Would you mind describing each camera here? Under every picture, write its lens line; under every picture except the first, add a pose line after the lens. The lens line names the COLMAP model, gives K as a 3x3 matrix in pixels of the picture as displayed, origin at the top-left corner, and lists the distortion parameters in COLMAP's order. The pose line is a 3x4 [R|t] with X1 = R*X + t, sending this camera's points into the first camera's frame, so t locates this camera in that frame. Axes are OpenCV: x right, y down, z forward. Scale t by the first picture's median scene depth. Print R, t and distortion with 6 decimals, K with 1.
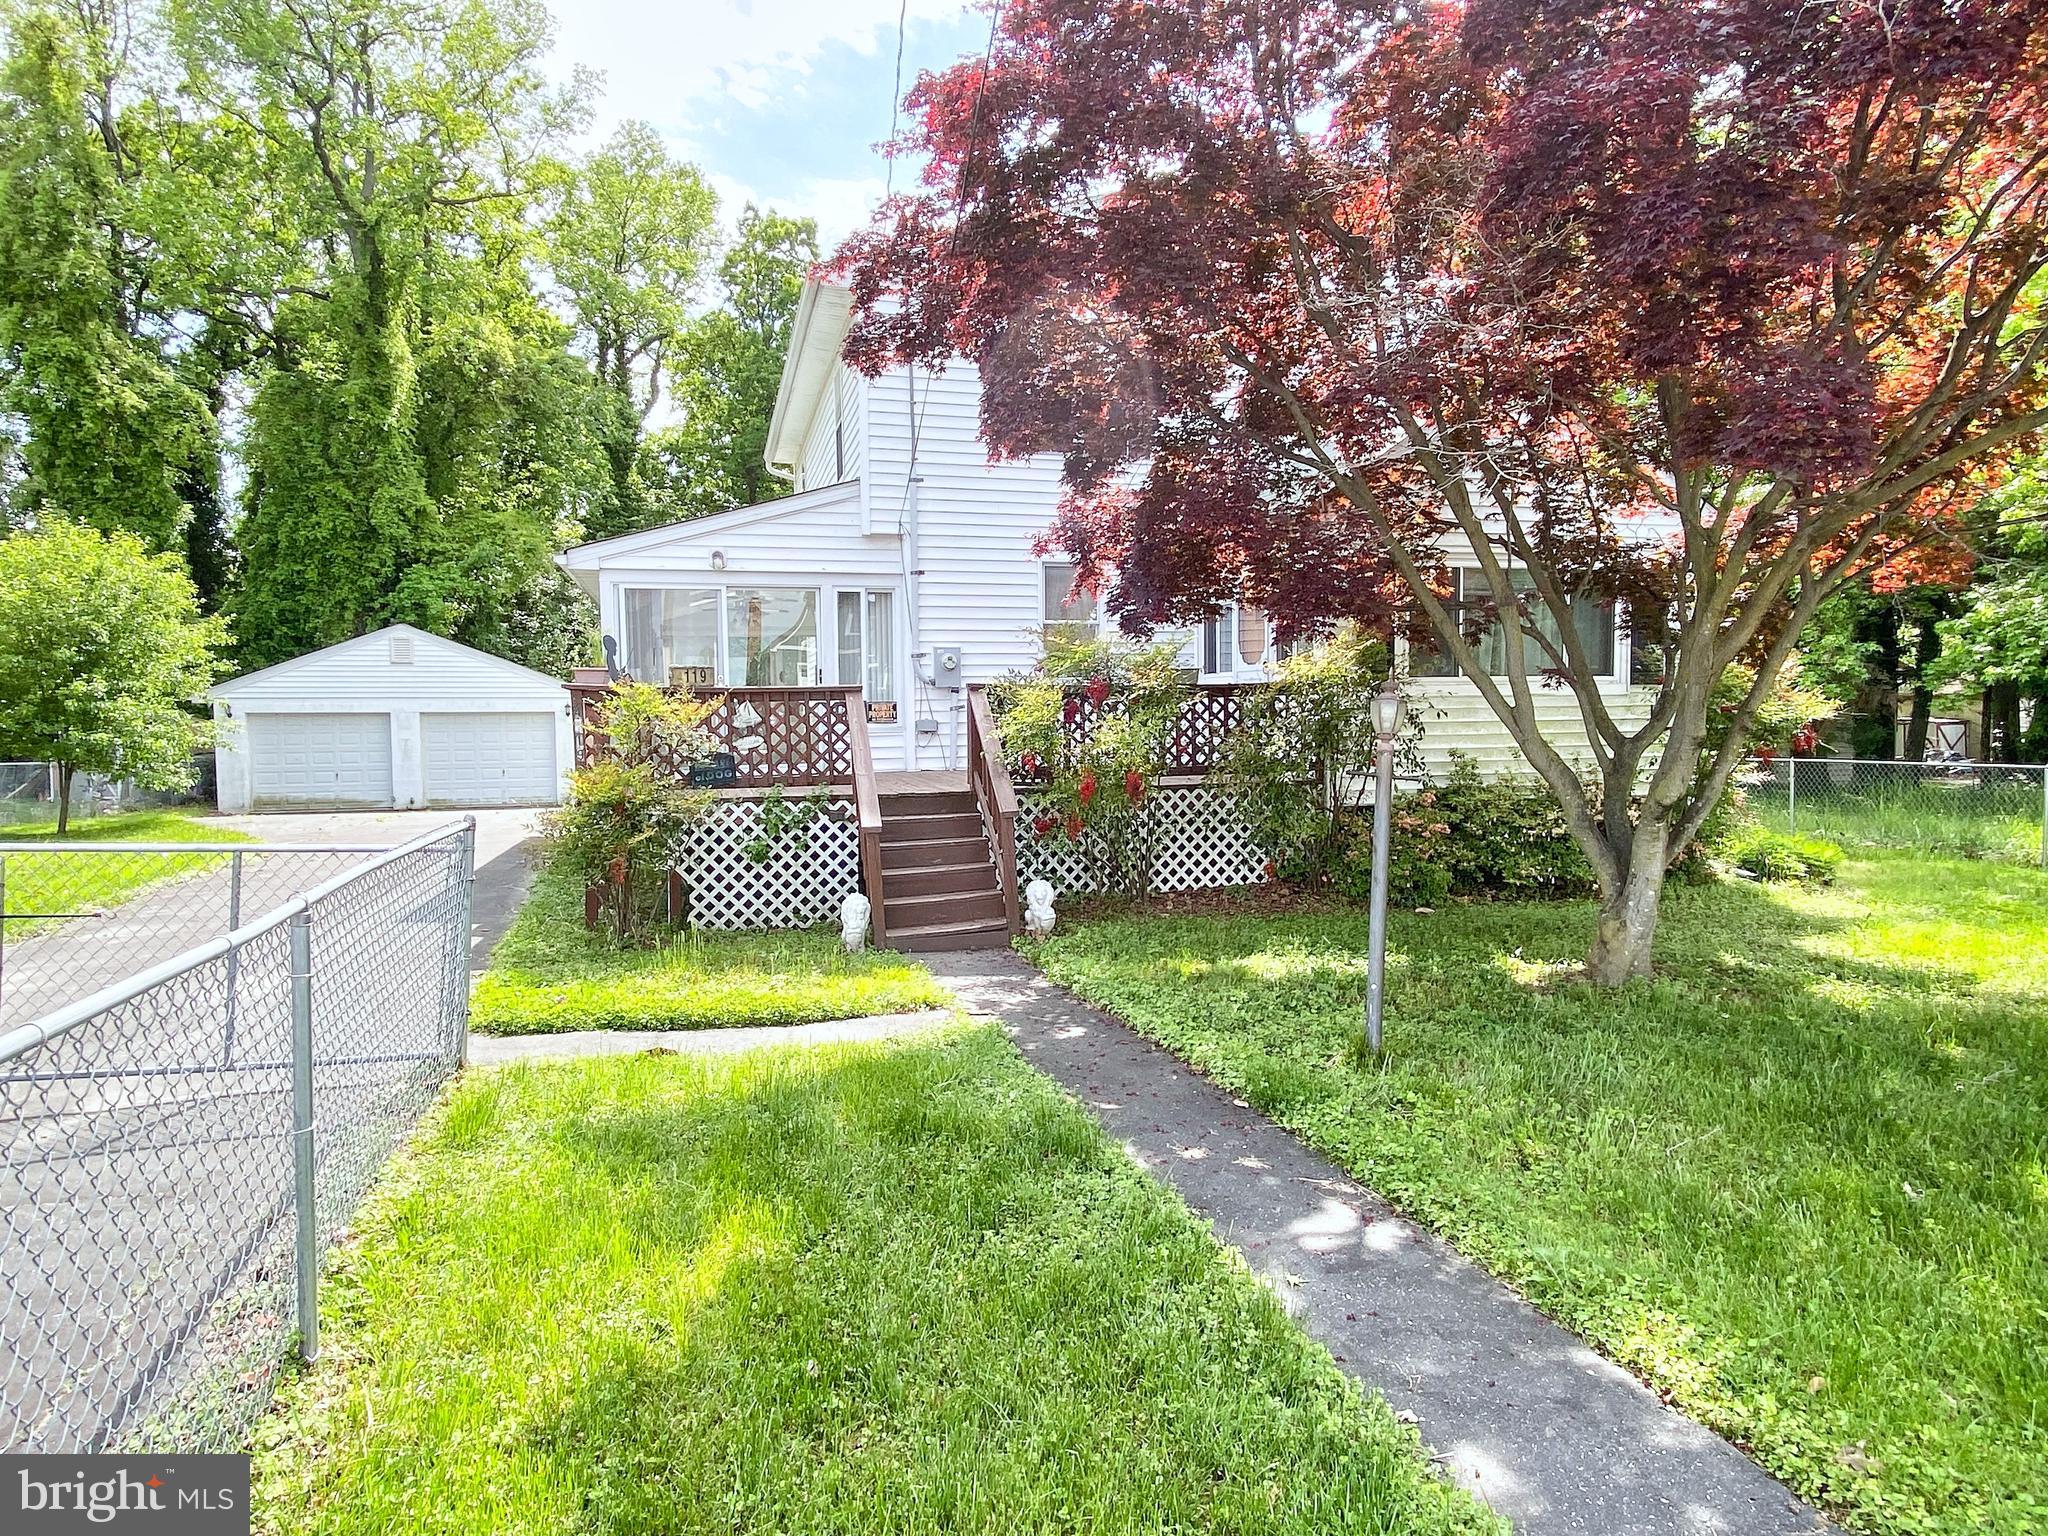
lens RADIAL K [[1196.0, 0, 1024.0], [0, 1196.0, 768.0], [0, 0, 1]] dist [0.001414, -0.006595]
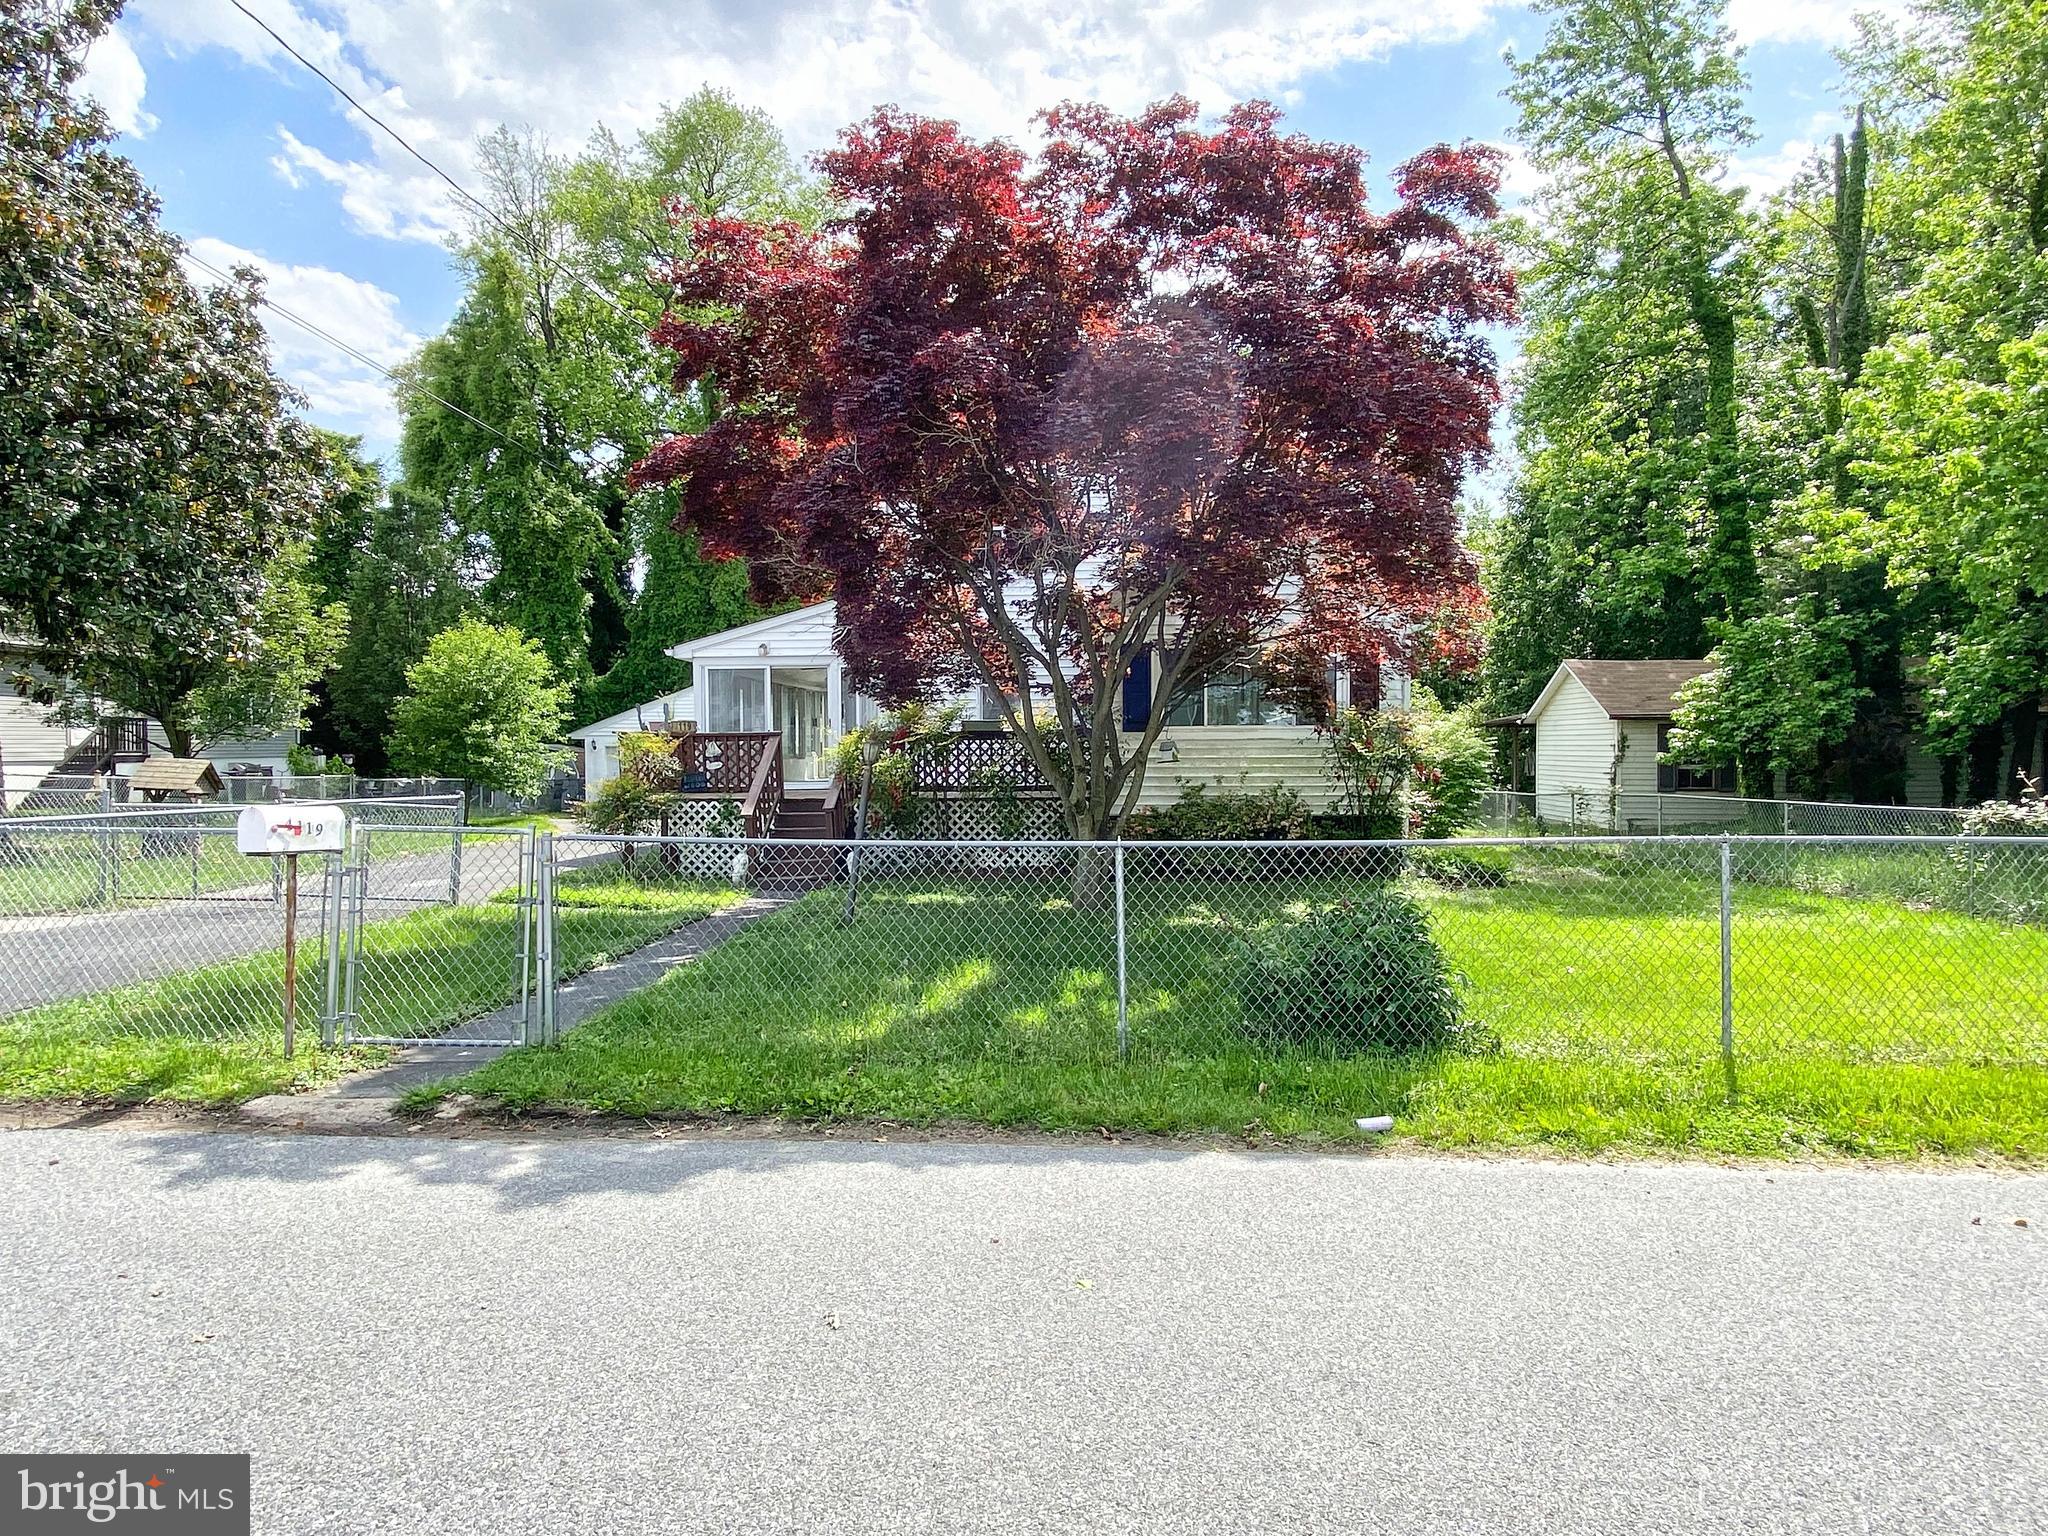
lens RADIAL K [[1168.6, 0, 1015.5], [0, 1168.6, 771.1], [0, 0, 1]] dist [0.056409, -0.042779]
pose [[0.949571, 0.011573, -0.313339, 0.194192], [-0.020226, 0.999498, -0.024380, 0.005005], [0.312900, 0.029488, 0.949328, -0.121915]]
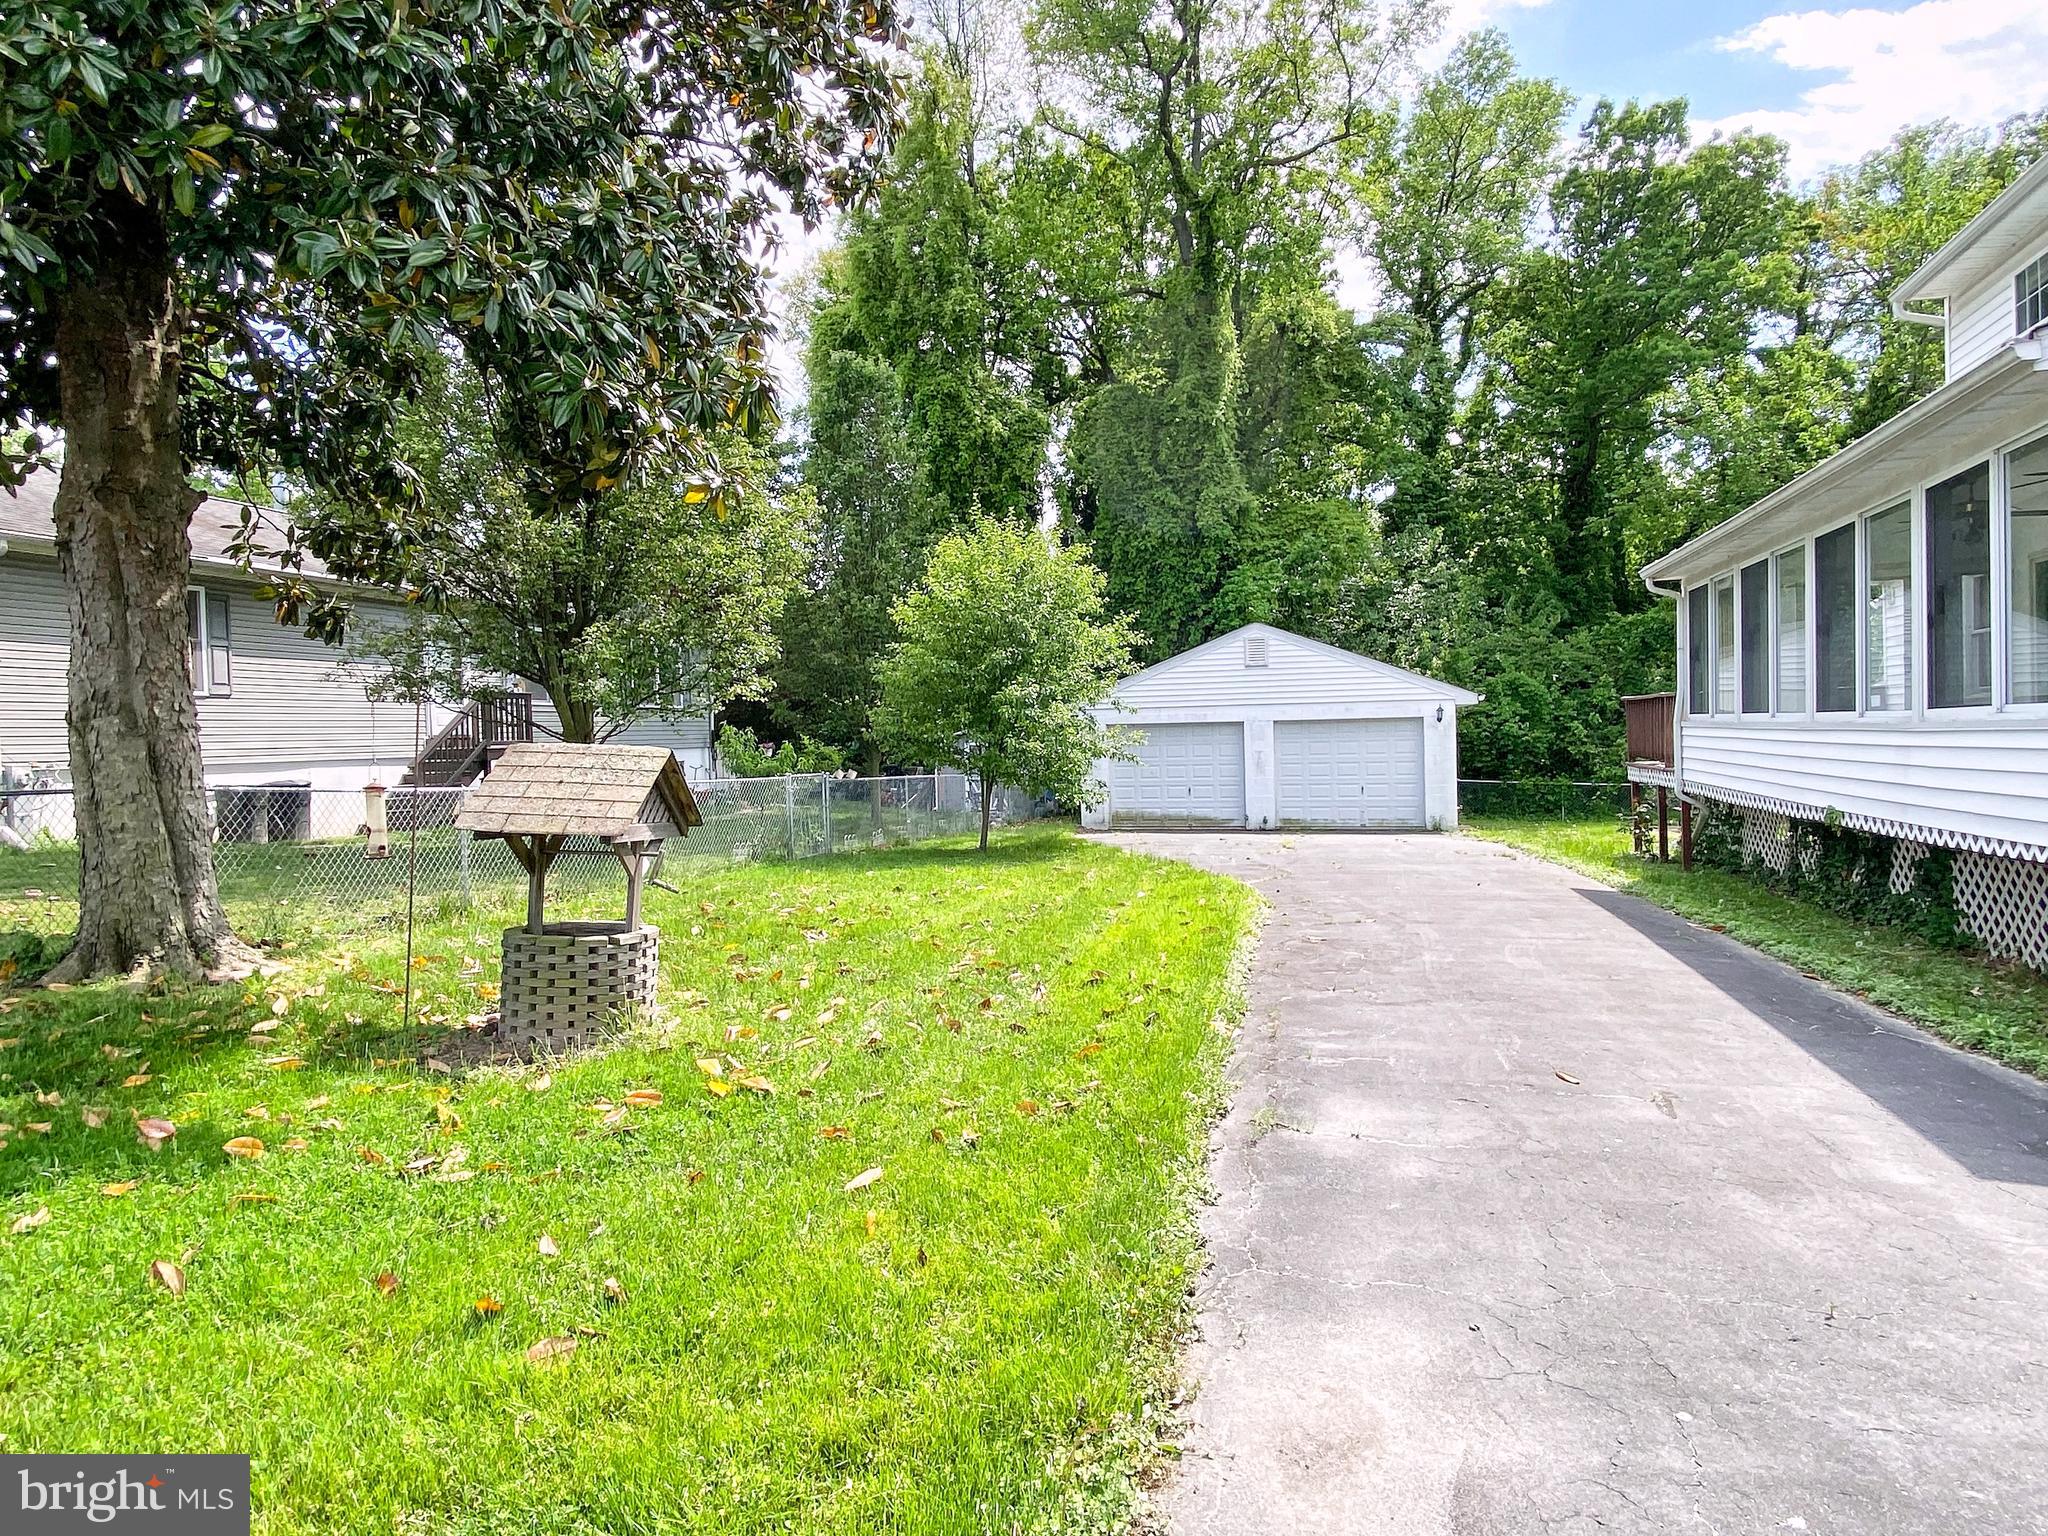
lens RADIAL K [[1135.4, 0, 1022.7], [0, 1135.4, 760.4], [0, 0, 1]] dist [0.087765, -0.065805]
pose [[0.850147, -0.002441, -0.526539, -0.201270], [-0.007695, 0.999825, -0.017060, -0.001137], [0.526489, 0.018555, 0.849980, 0.167680]]
